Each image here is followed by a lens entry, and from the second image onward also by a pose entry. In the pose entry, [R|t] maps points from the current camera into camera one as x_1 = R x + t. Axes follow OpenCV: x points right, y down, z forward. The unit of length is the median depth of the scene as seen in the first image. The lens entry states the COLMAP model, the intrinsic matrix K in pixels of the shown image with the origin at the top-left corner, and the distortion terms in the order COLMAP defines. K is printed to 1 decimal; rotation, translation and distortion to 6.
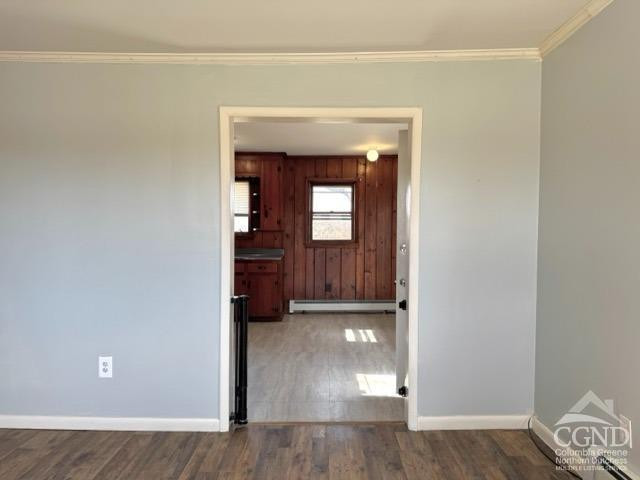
lens RADIAL K [[457.9, 0, 320.0], [0, 457.9, 240.0], [0, 0, 1]] dist [0.061855, -0.078893]
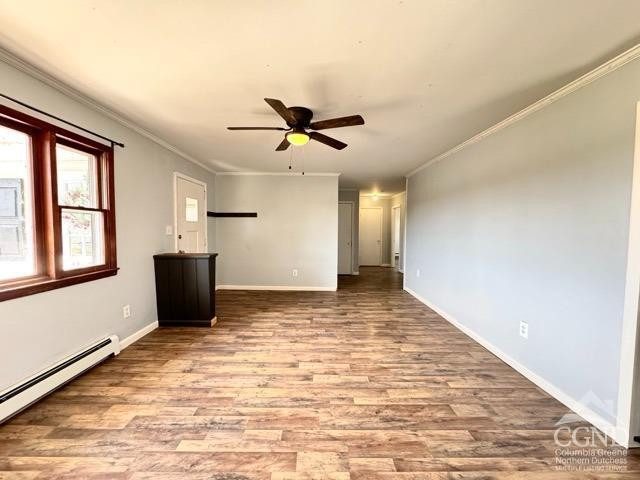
lens RADIAL K [[258.1, 0, 322.9], [0, 258.1, 239.4], [0, 0, 1]] dist [0.000594, 0.000012]
pose [[0.030643, 0.042721, -0.998617, 0.296010], [-0.031855, 0.998620, 0.041744, -0.014586], [0.999023, 0.030532, 0.031961, 0.354940]]
